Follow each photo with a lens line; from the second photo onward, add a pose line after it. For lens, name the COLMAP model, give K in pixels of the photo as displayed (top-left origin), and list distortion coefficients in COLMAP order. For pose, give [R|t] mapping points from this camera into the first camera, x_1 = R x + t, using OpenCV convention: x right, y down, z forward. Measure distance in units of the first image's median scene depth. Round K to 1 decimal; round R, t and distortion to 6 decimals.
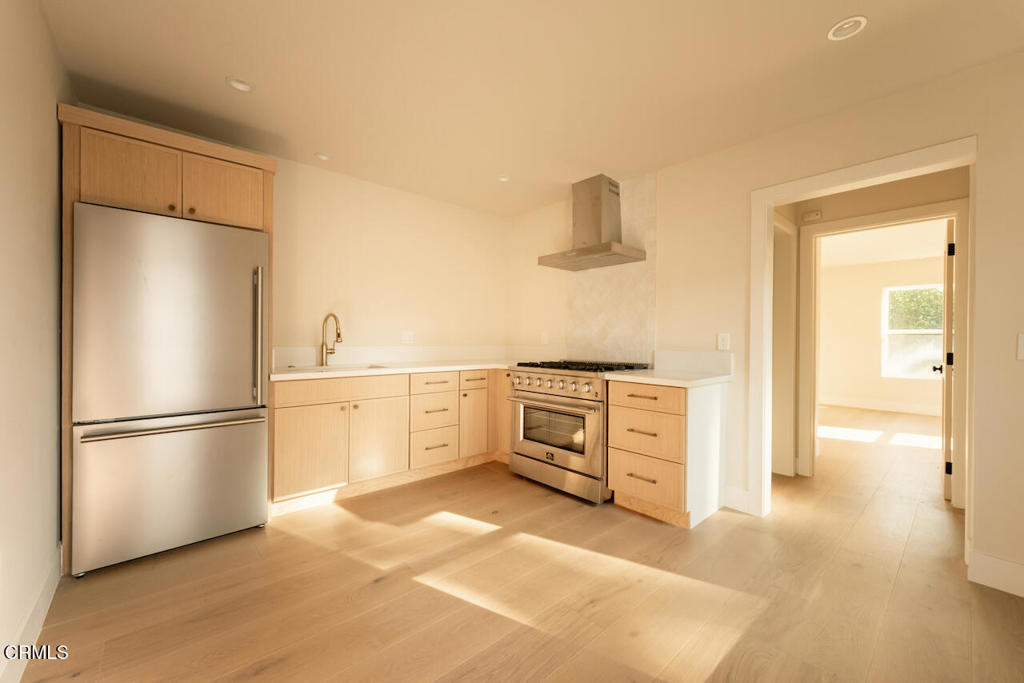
lens RADIAL K [[405.1, 0, 515.9], [0, 405.1, 340.0], [0, 0, 1]] dist [-0.007951, 0.000507]
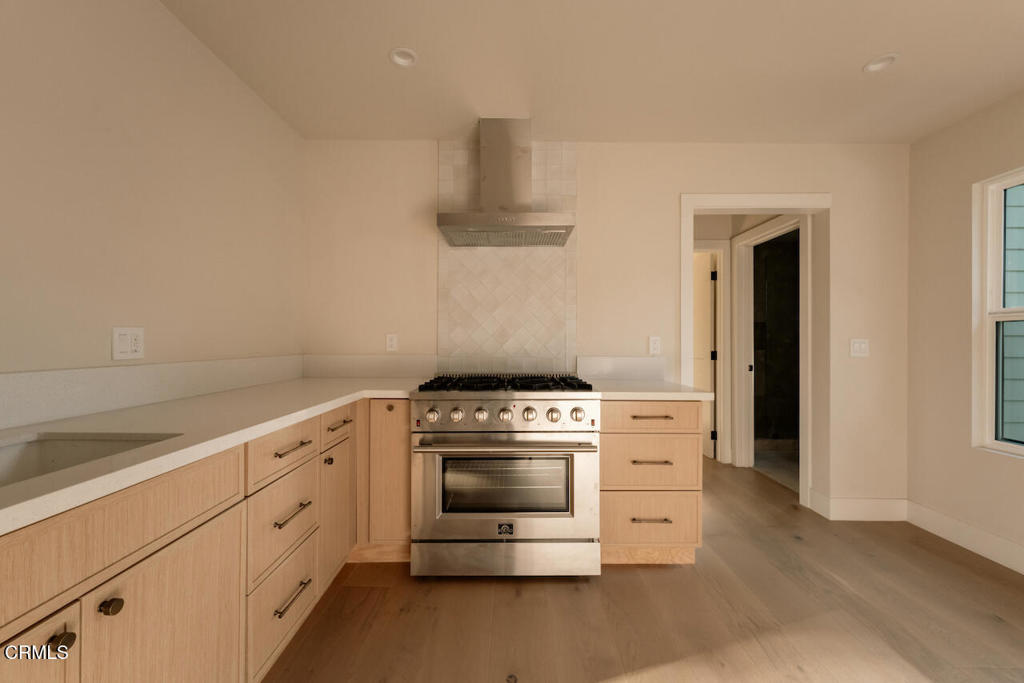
lens RADIAL K [[405.1, 0, 511.7], [0, 405.1, 340.6], [0, 0, 1]] dist [-0.007951, 0.000507]
pose [[0.664982, -0.005056, 0.746843, -0.371872], [0.003916, 0.999987, 0.003283, -0.010028], [-0.746849, 0.000742, 0.664993, 0.556551]]
